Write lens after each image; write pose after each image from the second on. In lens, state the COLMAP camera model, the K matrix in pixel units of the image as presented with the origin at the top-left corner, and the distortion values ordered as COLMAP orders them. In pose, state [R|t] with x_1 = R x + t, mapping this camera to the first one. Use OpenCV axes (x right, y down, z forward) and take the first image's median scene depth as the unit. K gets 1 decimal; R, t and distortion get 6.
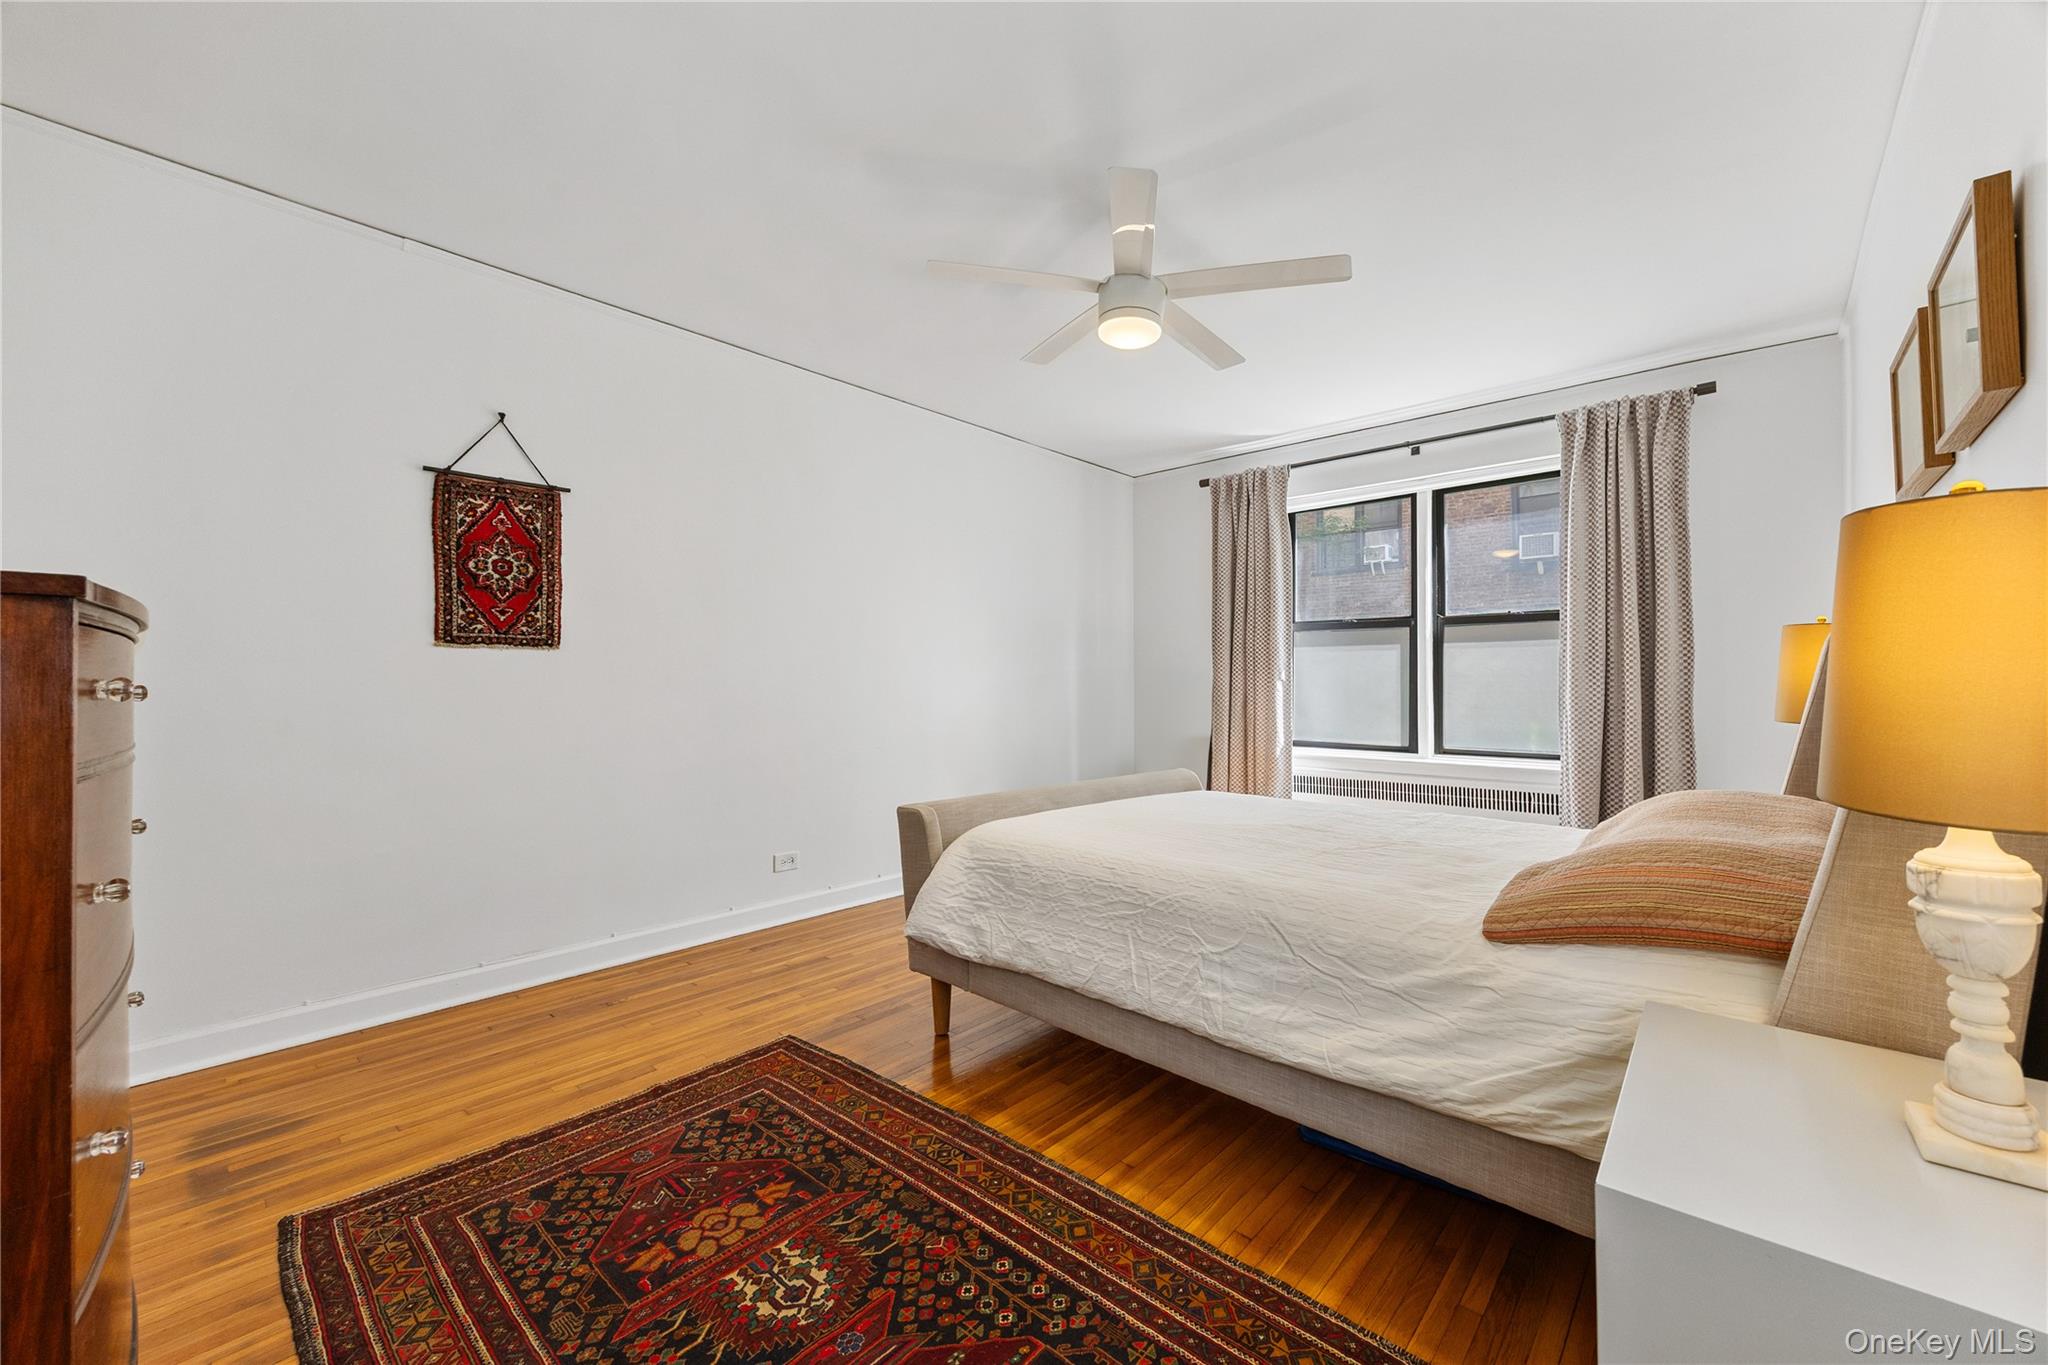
lens RADIAL K [[804.9, 0, 1026.1], [0, 804.9, 669.2], [0, 0, 1]] dist [-0.007708, -0.000343]
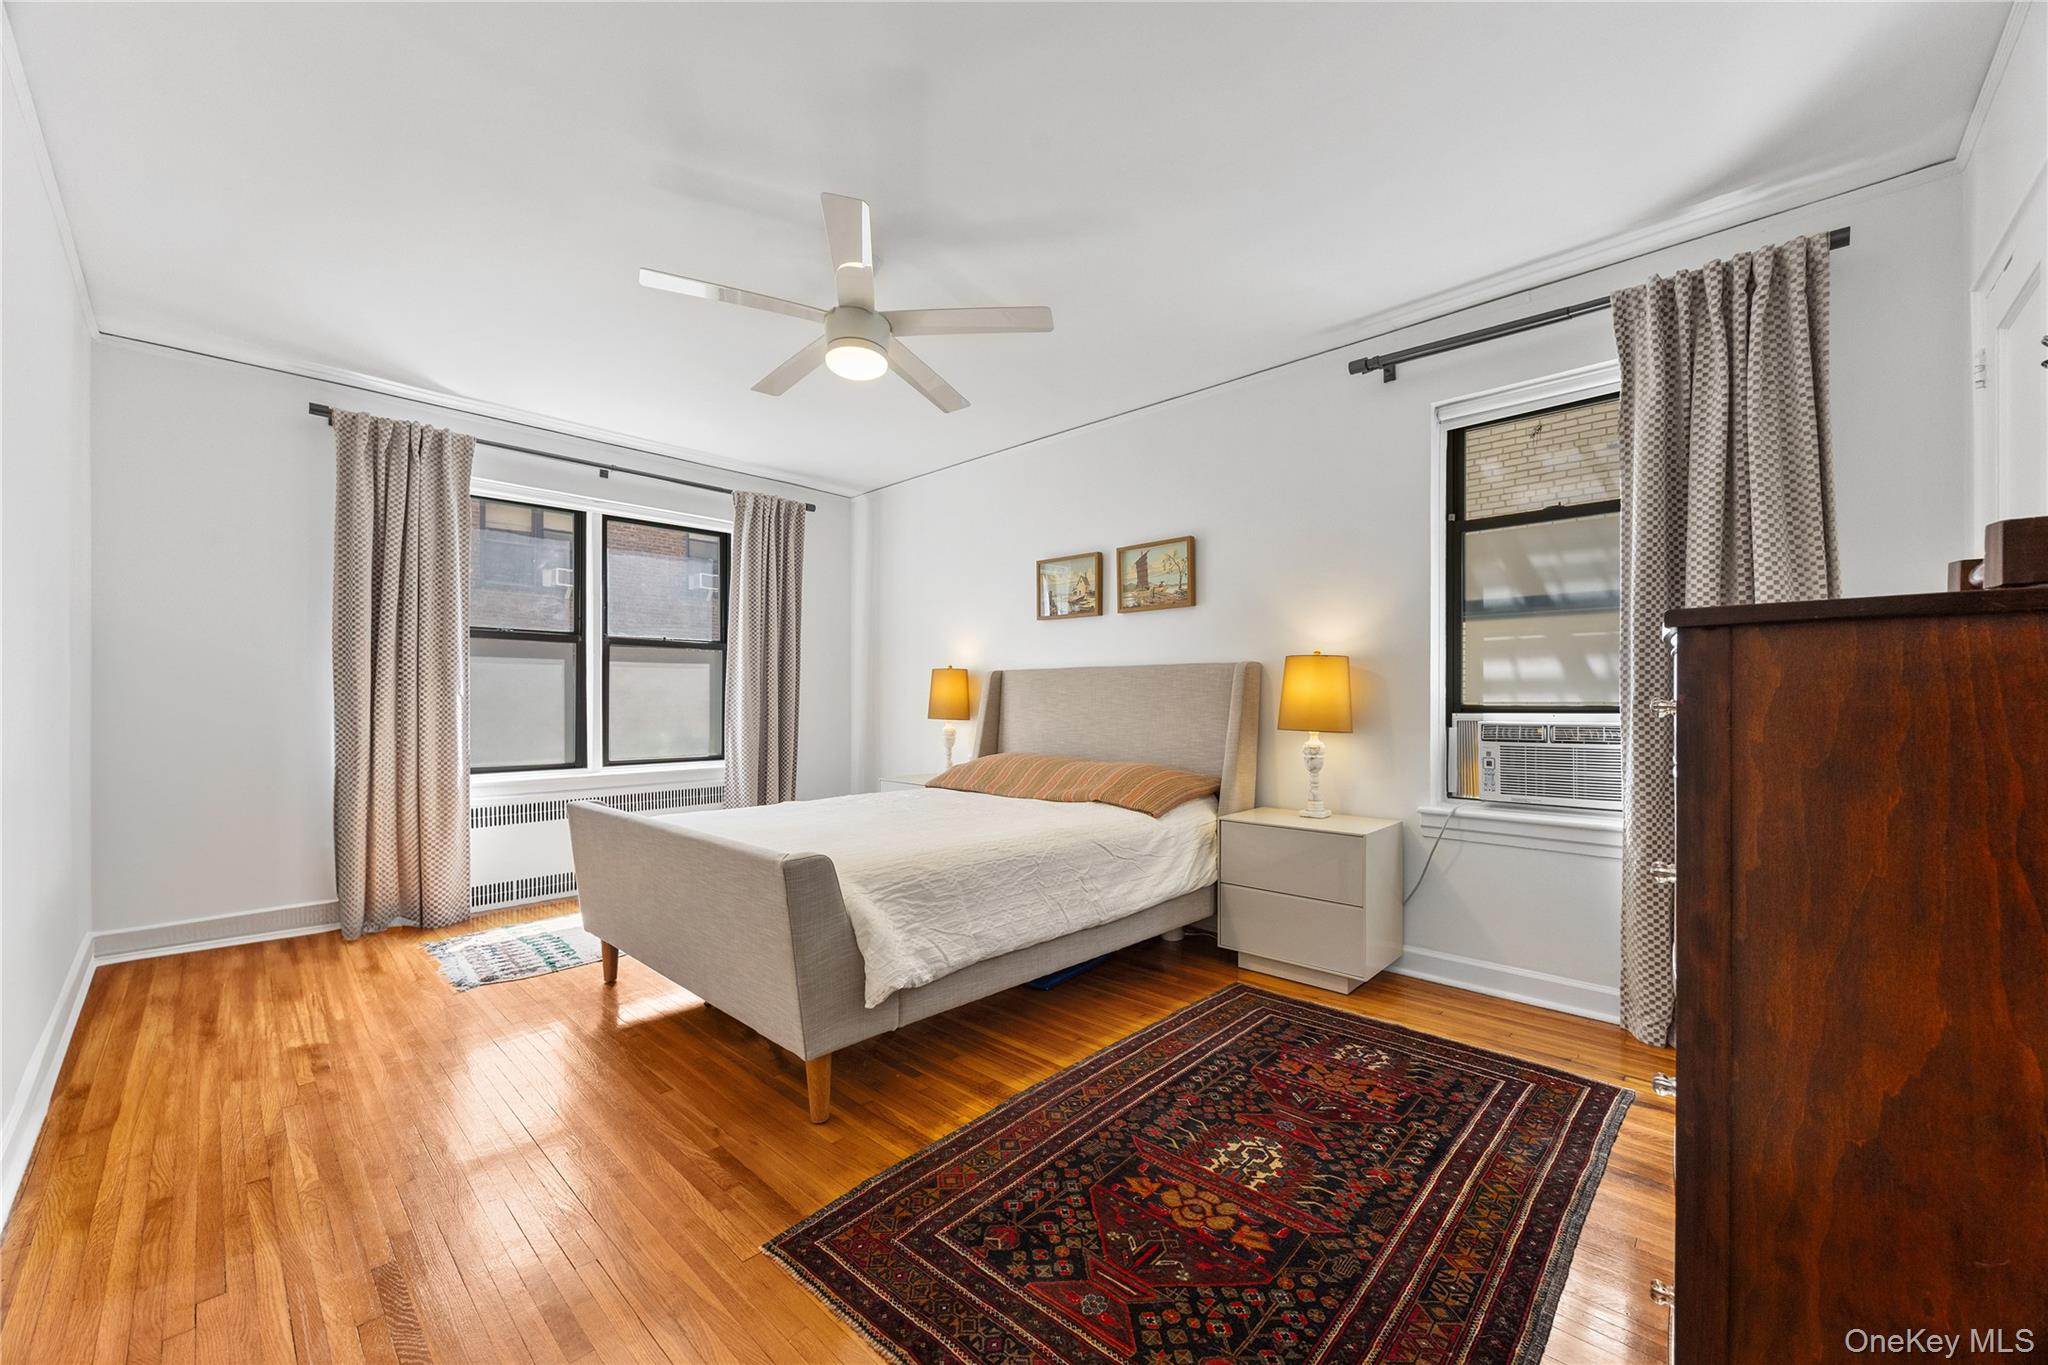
lens RADIAL K [[787.6, 0, 1029.0], [0, 787.6, 690.0], [0, 0, 1]] dist [-0.003153, -0.000249]
pose [[0.015168, 0.011090, 0.999823, -1.179320], [-0.017840, 0.999782, -0.010819, 0.015804], [-0.999726, -0.017673, 0.015363, 0.998053]]
